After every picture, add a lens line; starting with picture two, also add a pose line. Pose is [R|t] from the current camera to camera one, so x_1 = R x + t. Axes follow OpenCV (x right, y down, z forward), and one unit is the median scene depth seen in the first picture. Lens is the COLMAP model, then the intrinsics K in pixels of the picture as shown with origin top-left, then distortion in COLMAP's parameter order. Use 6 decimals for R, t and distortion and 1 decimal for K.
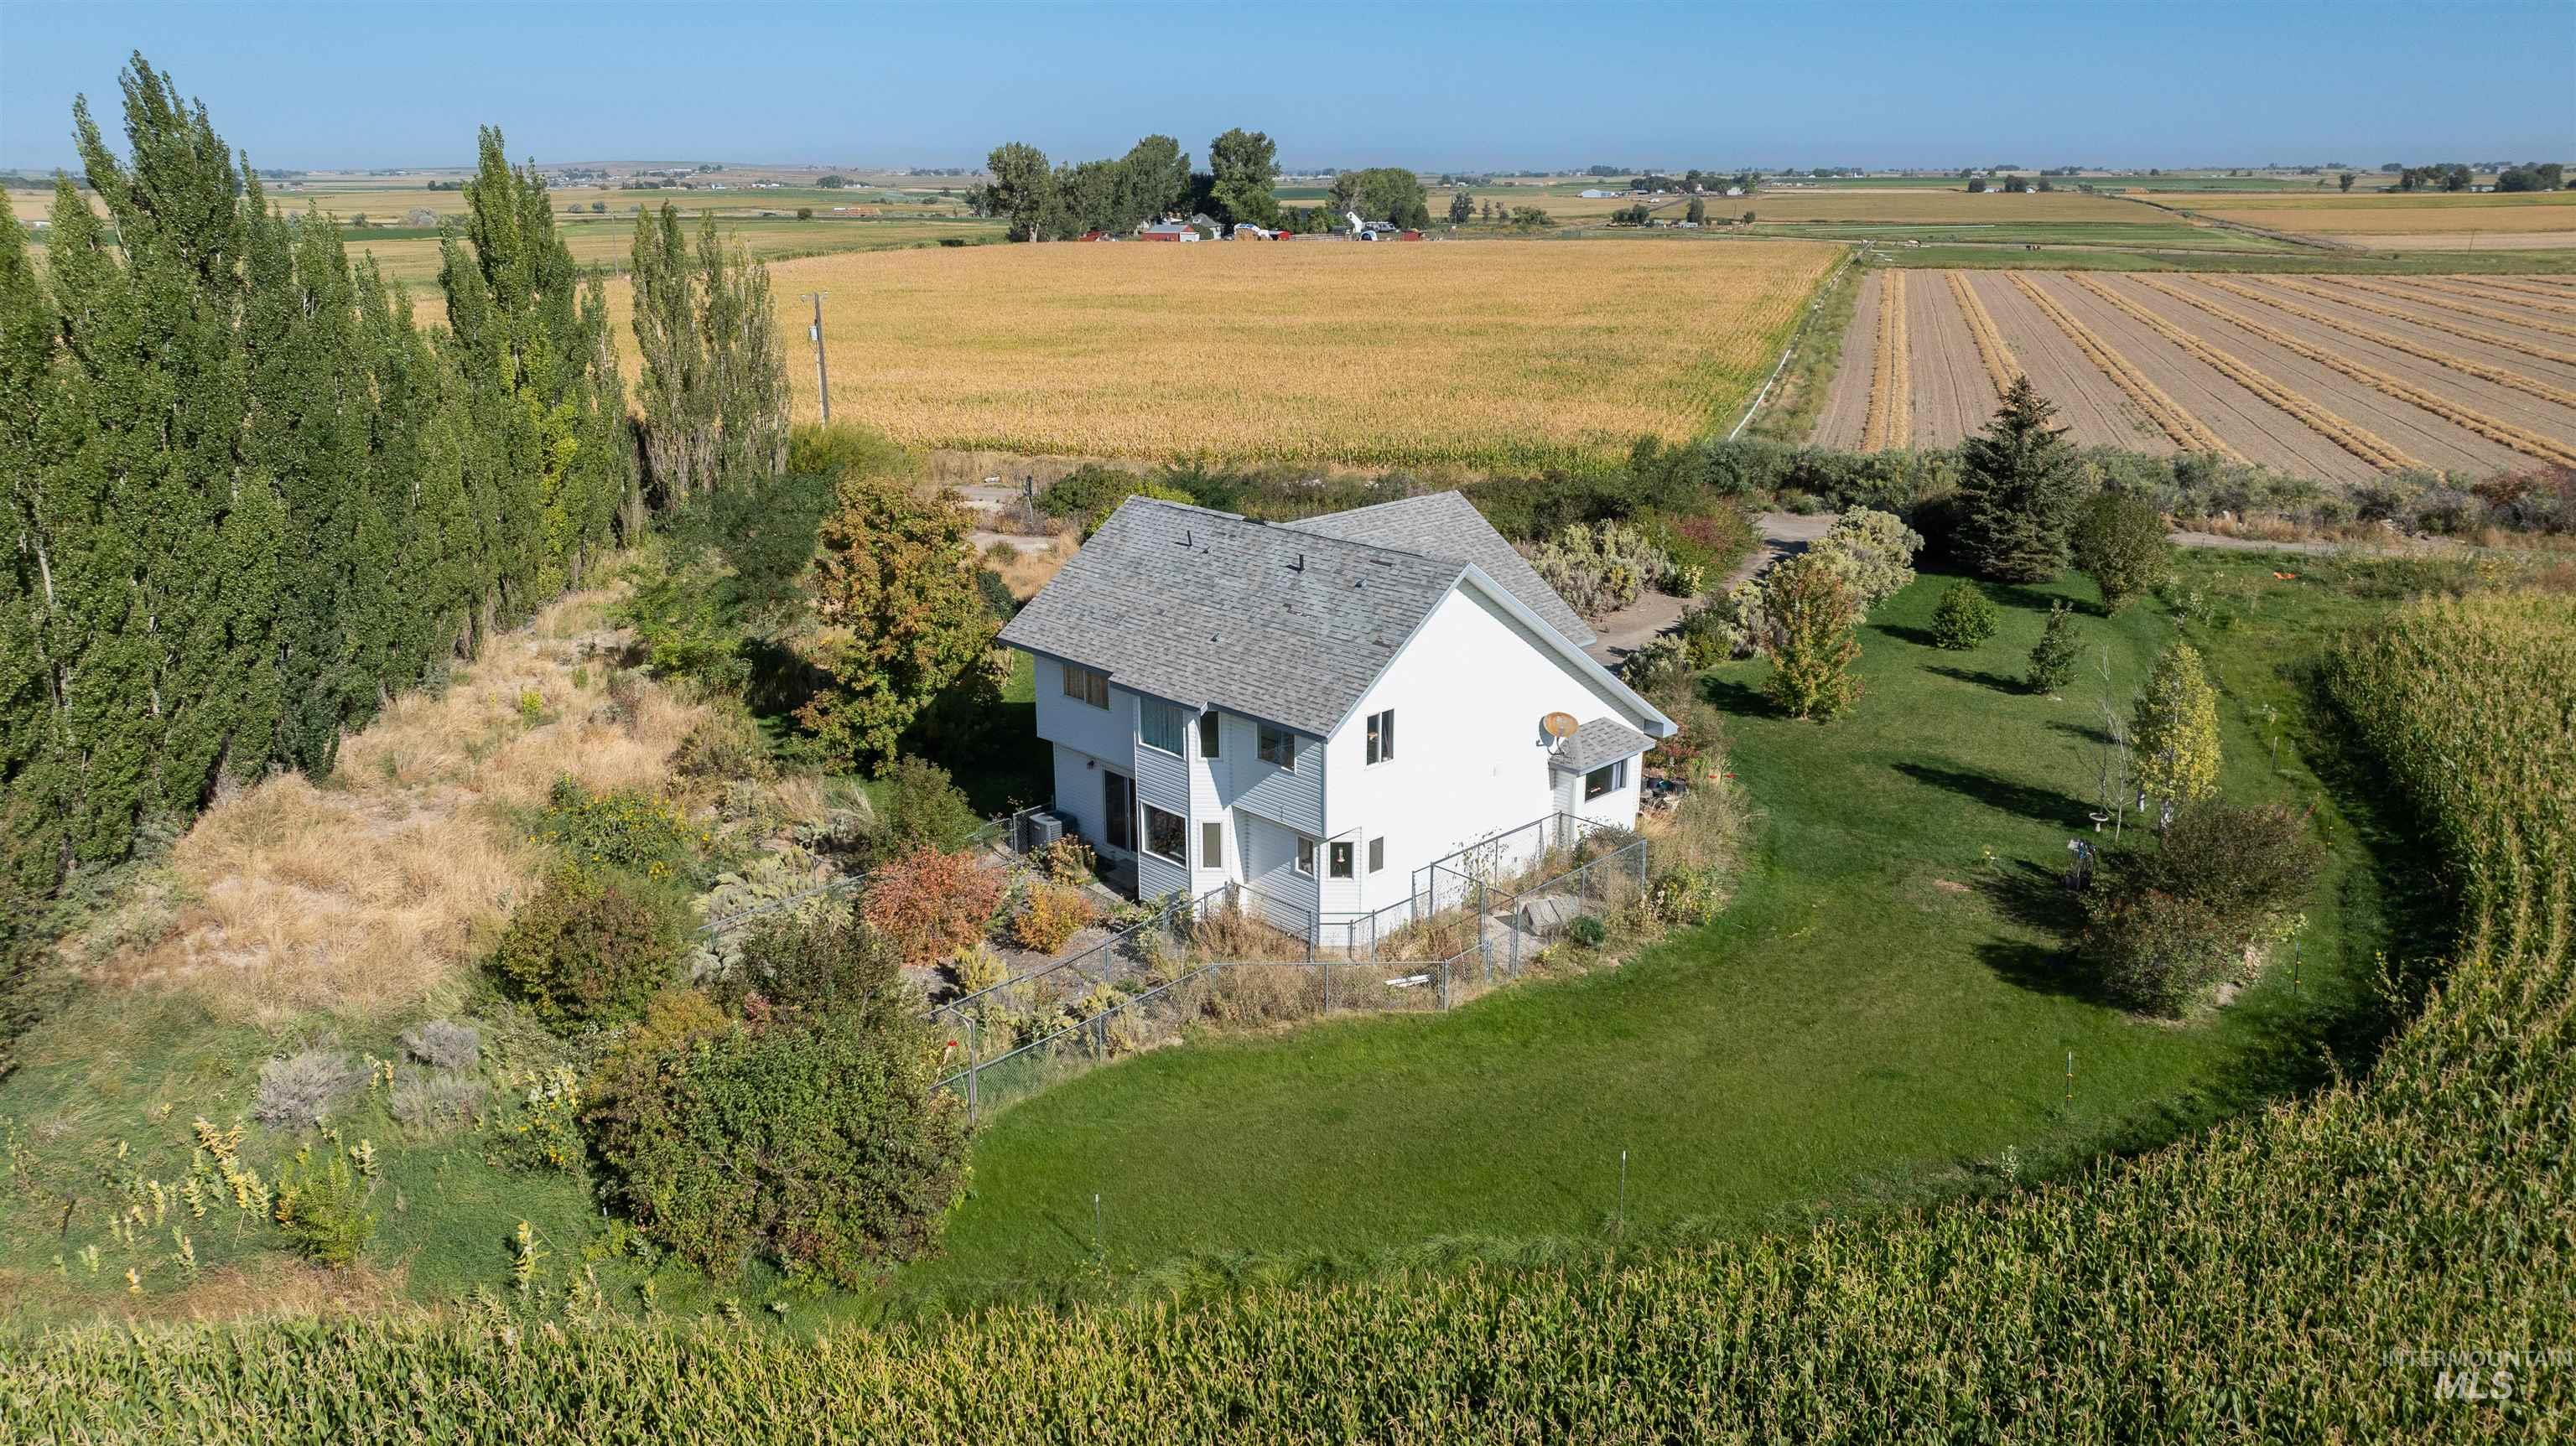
lens RADIAL K [[1815.3, 0, 1288.0], [0, 1815.3, 723.0], [0, 0, 1]] dist [-0.025984, 0.007381]
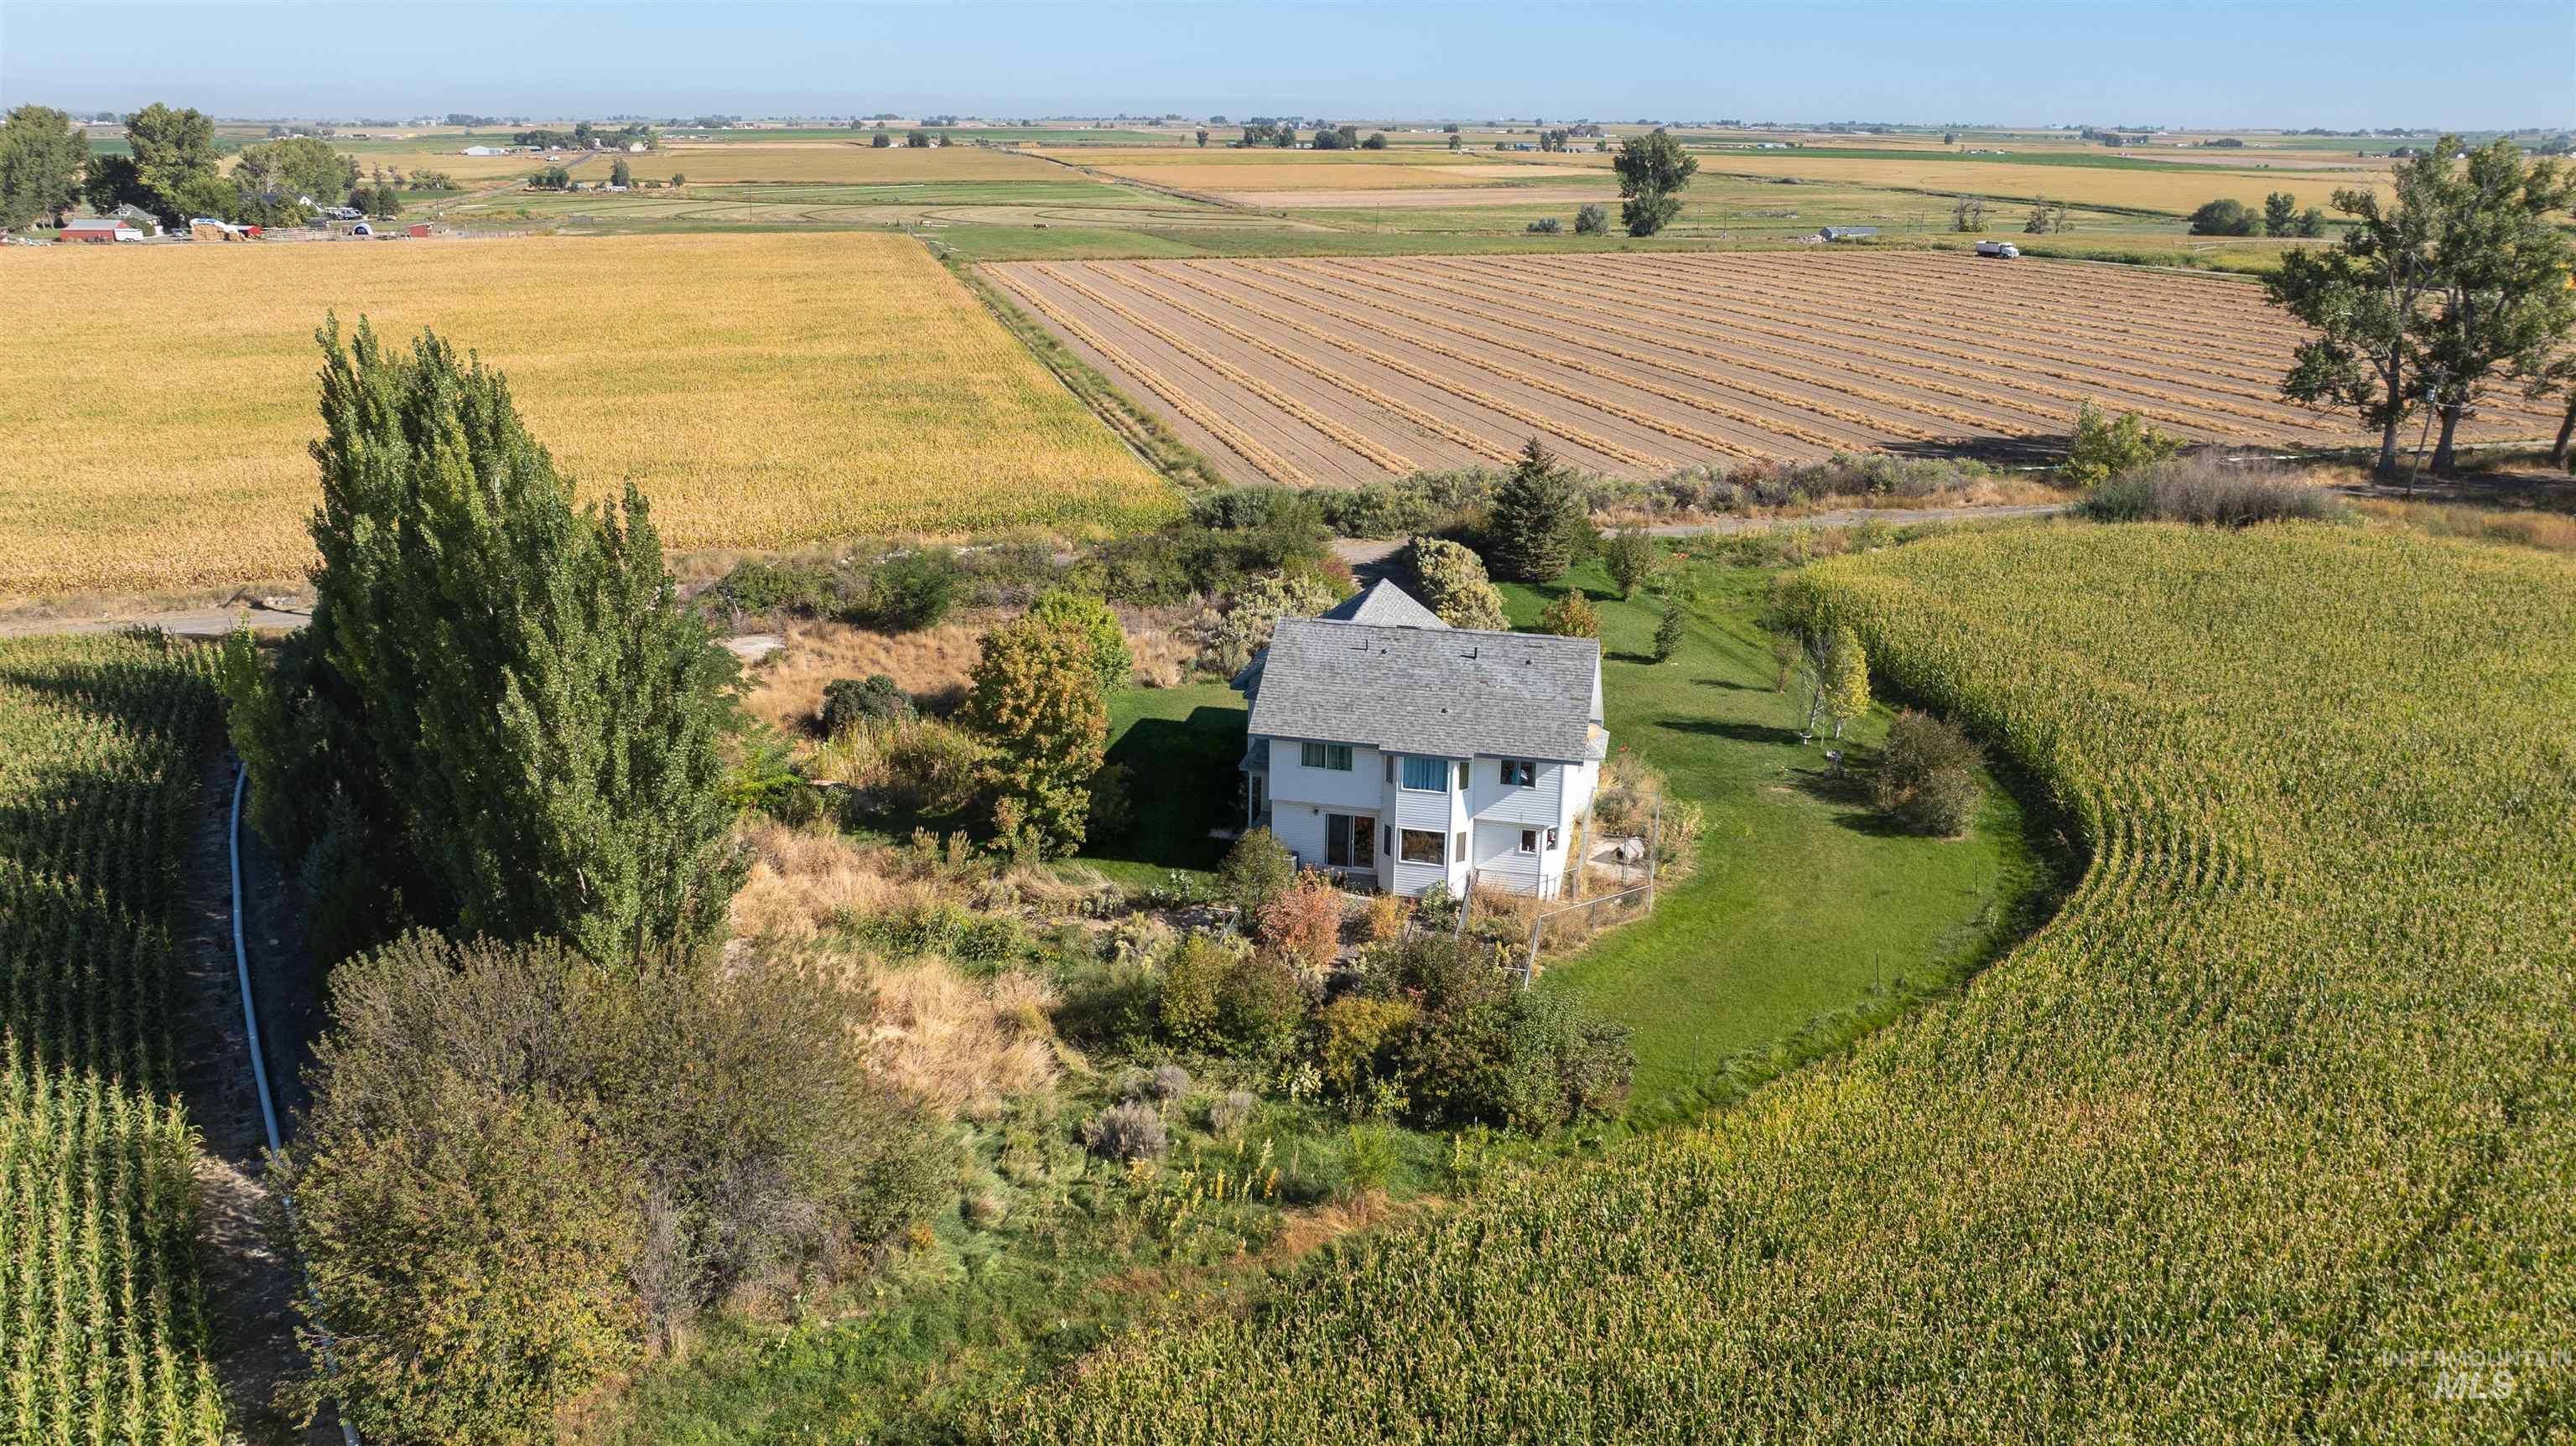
lens RADIAL K [[1871.5, 0, 1288.0], [0, 1871.5, 723.0], [0, 0, 1]] dist [-0.022820, 0.000307]
pose [[0.844209, -0.153137, 0.513674, -0.481231], [0.144732, 0.987849, 0.056636, -0.072732], [-0.516105, 0.026532, 0.856114, -0.129380]]
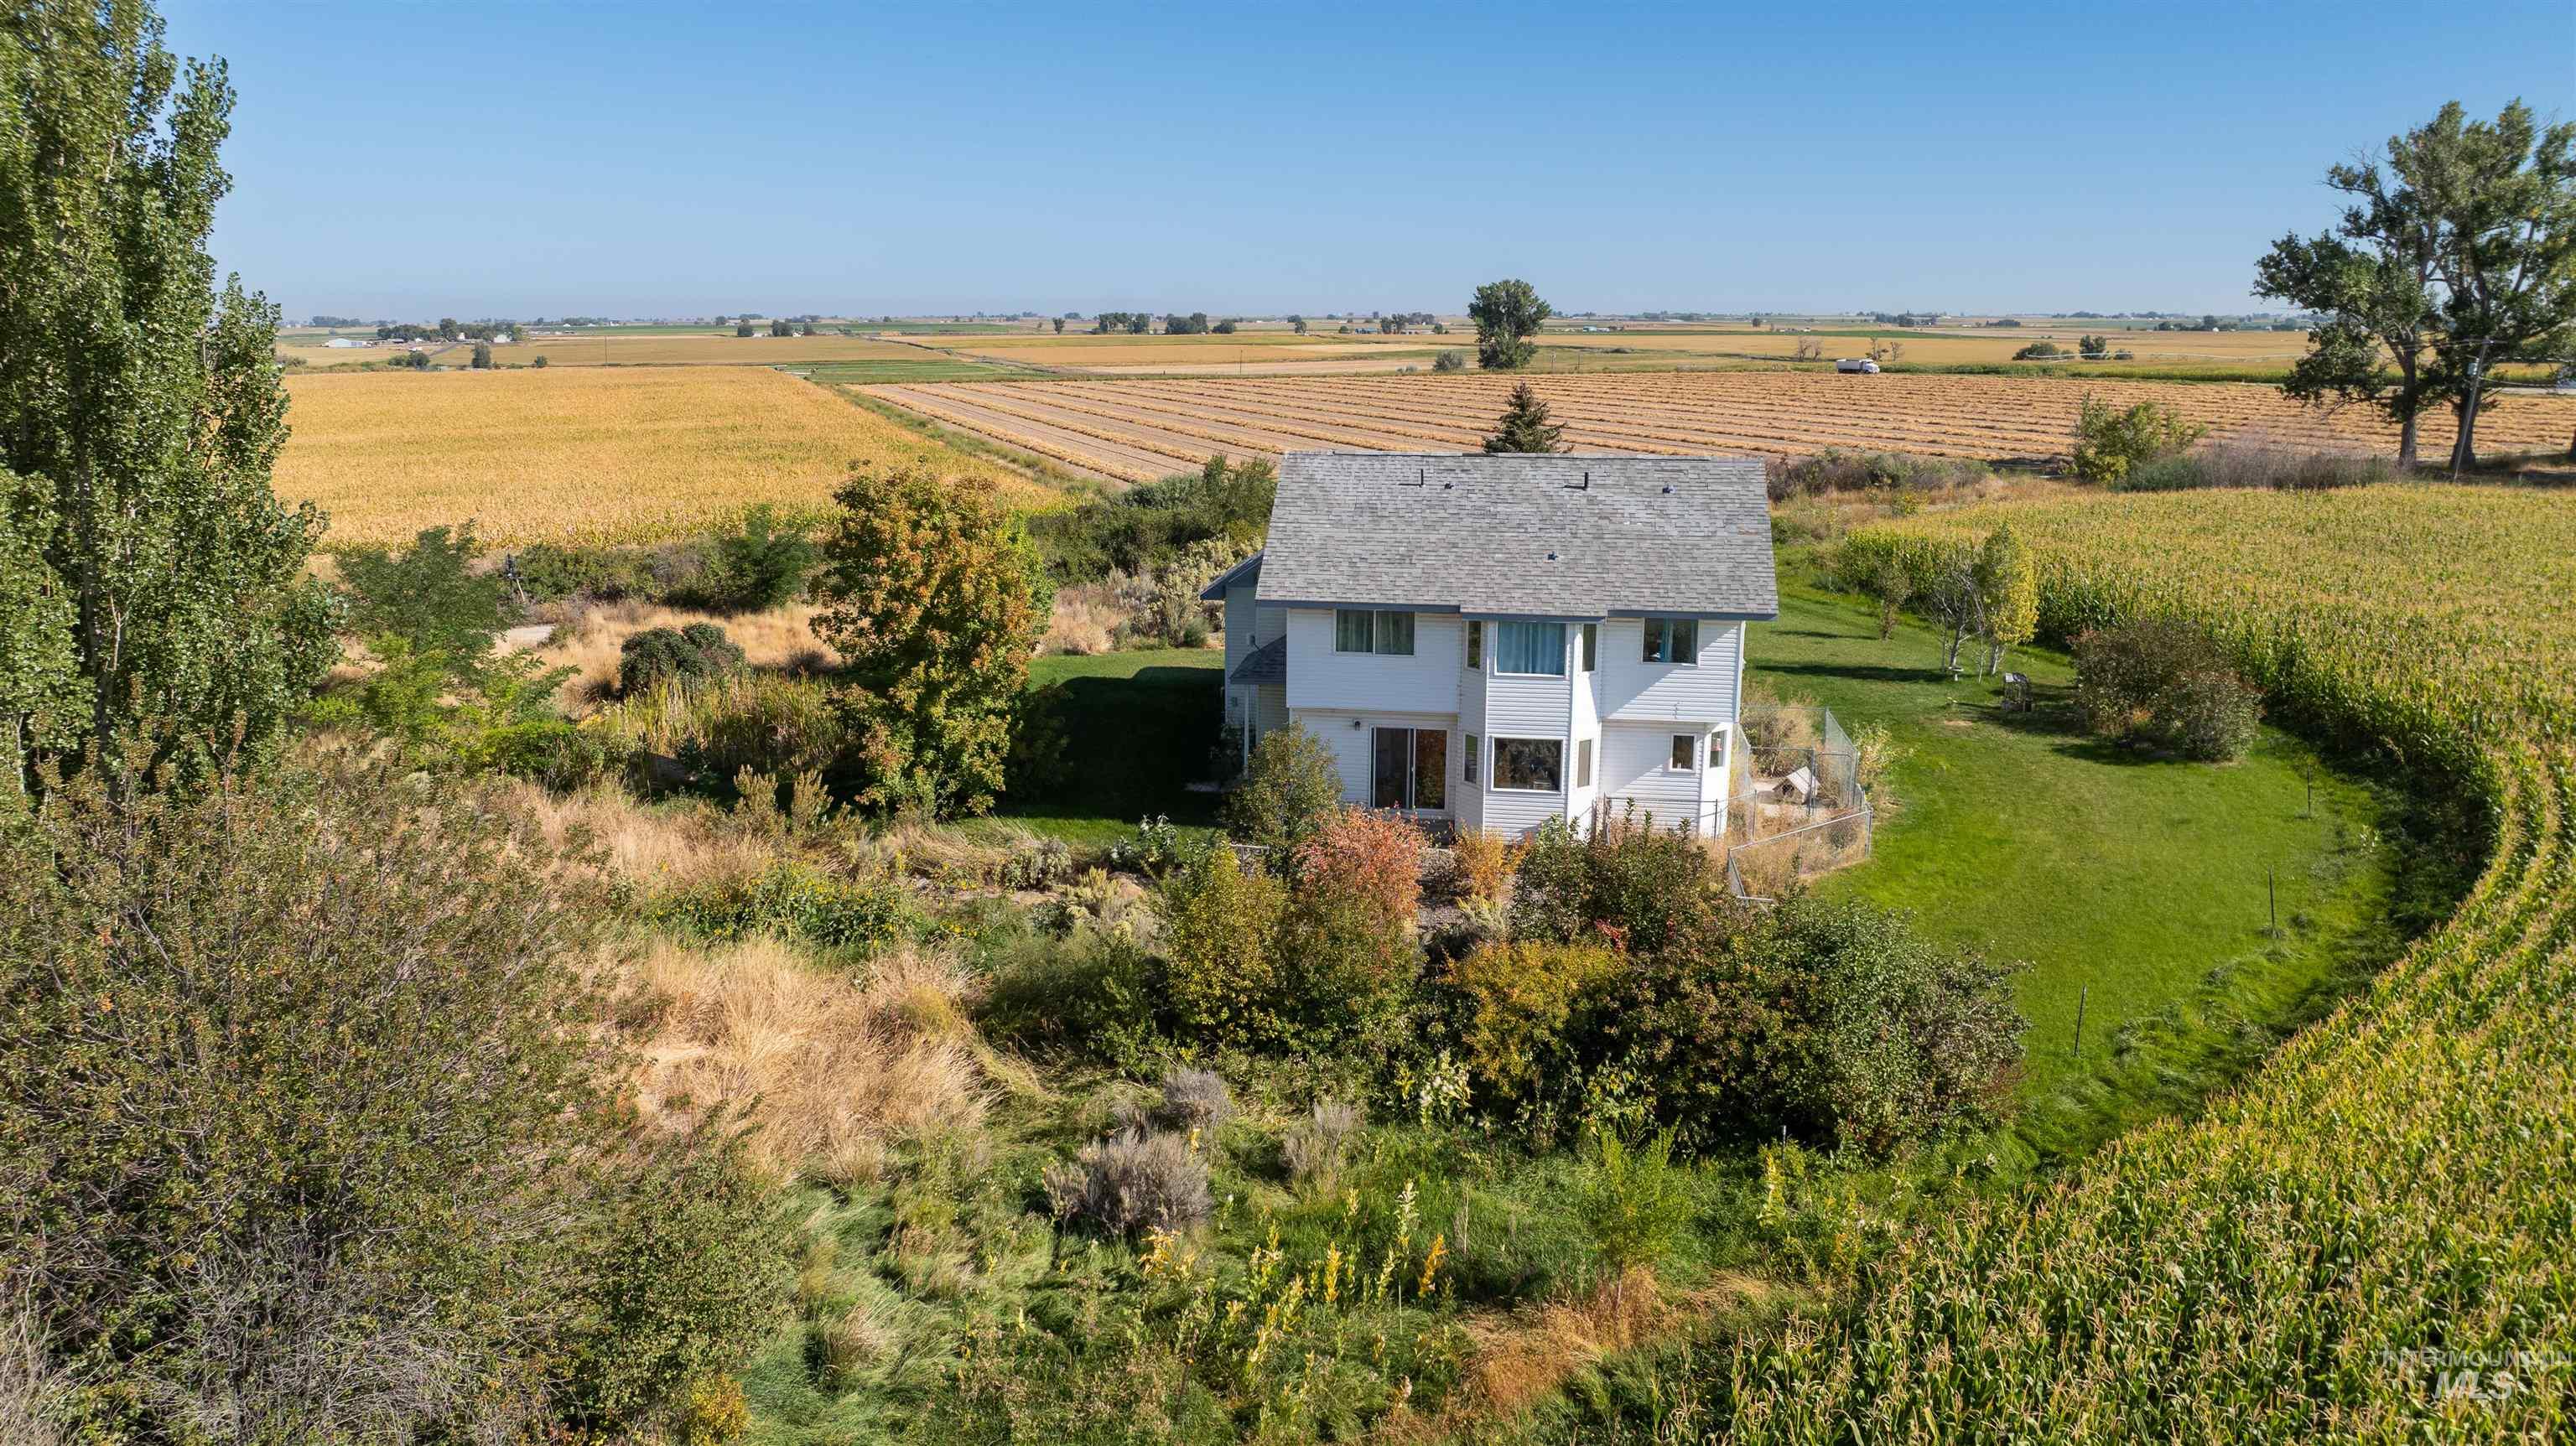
lens RADIAL K [[1815.3, 0, 1288.0], [0, 1815.3, 723.0], [0, 0, 1]] dist [-0.025984, 0.007381]
pose [[0.798897, -0.128758, 0.587524, -0.382016], [0.173852, 0.984556, -0.020630, 0.019675], [-0.575794, 0.118623, 0.808944, 0.149825]]
